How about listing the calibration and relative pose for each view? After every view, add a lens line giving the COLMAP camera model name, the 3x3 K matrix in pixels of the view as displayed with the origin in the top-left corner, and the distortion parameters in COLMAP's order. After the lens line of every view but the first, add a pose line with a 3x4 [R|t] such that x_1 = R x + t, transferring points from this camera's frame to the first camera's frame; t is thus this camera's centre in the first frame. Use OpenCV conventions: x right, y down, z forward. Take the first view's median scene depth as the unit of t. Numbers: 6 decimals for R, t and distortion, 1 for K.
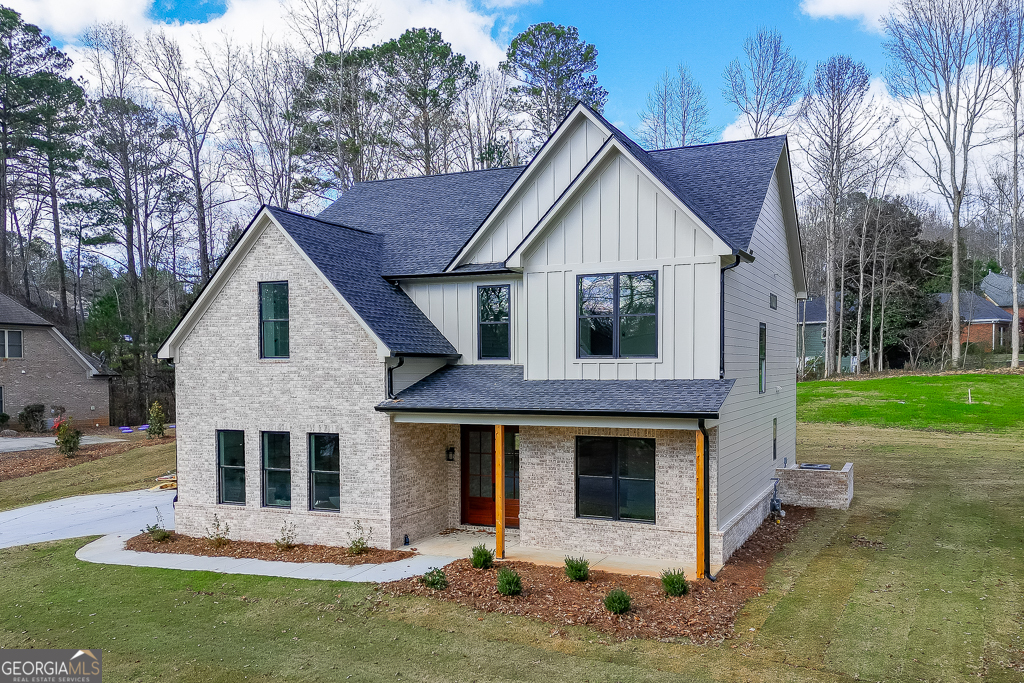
lens RADIAL K [[829.2, 0, 532.3], [0, 829.2, 395.6], [0, 0, 1]] dist [0.075026, -0.050385]
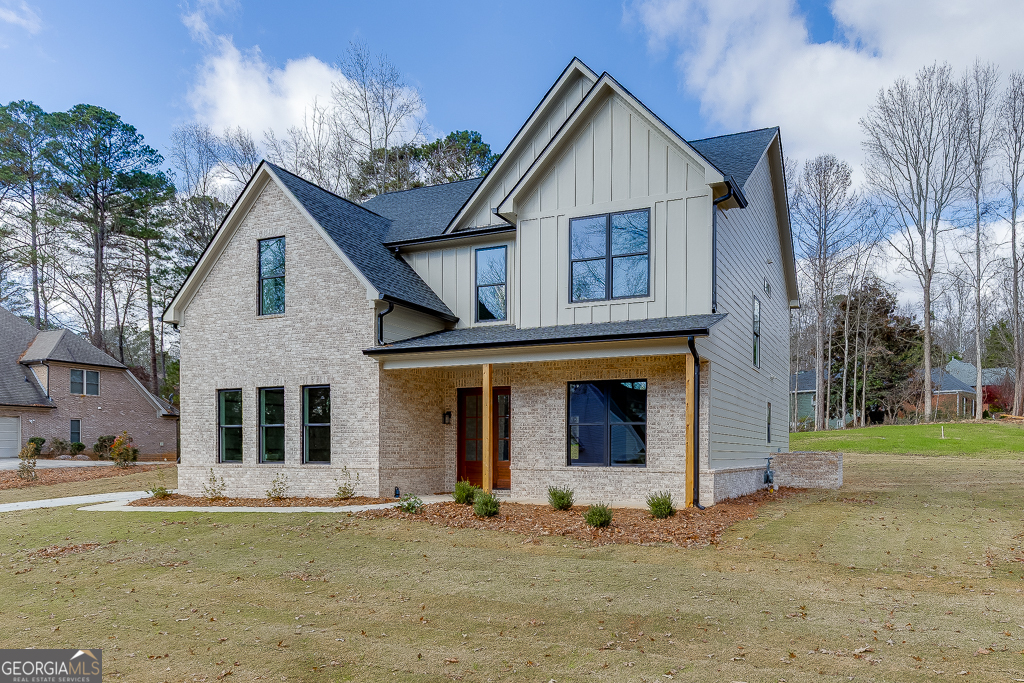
lens RADIAL K [[713.2, 0, 568.9], [0, 713.2, 464.6], [0, 0, 1]] dist [-0.017556, 0.009516]
pose [[0.999942, 0.009638, 0.004830, 0.046092], [-0.009551, 0.999799, -0.017604, 0.144356], [-0.004998, 0.017557, 0.999833, 0.141819]]
